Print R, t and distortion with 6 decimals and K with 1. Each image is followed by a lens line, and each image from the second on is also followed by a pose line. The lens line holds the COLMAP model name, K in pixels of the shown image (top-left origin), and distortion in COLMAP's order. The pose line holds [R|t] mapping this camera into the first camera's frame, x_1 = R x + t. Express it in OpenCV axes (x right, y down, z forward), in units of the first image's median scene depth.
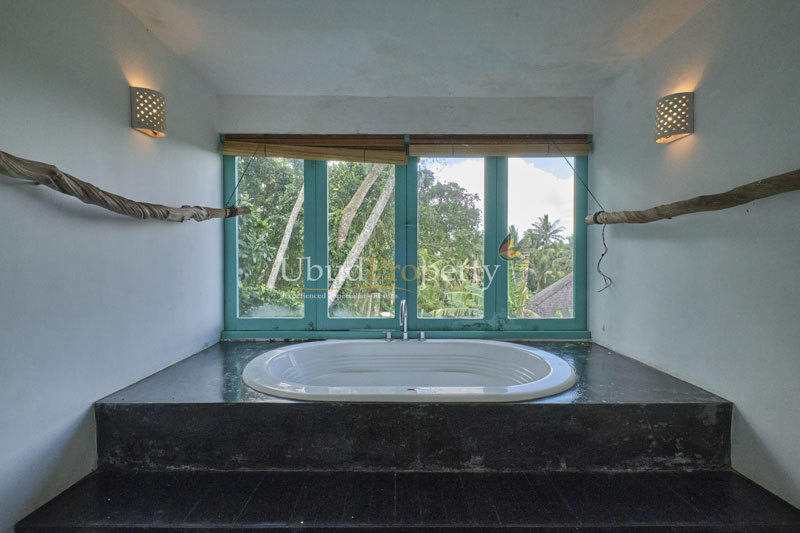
lens RADIAL K [[355.3, 0, 400.2], [0, 355.3, 264.7], [0, 0, 1]] dist [0.004144, -0.001020]
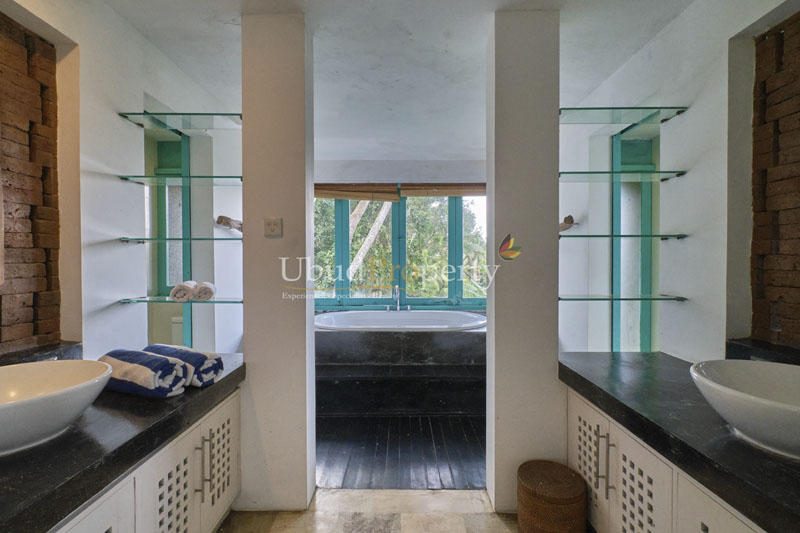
lens RADIAL K [[355.3, 0, 401.0], [0, 355.3, 266.5], [0, 0, 1]] dist [0.004144, -0.001020]
pose [[0.999978, -0.003780, -0.005423, 0.034896], [0.003798, 0.999988, 0.003208, 0.005165], [0.005411, -0.003228, 0.999980, -0.605838]]
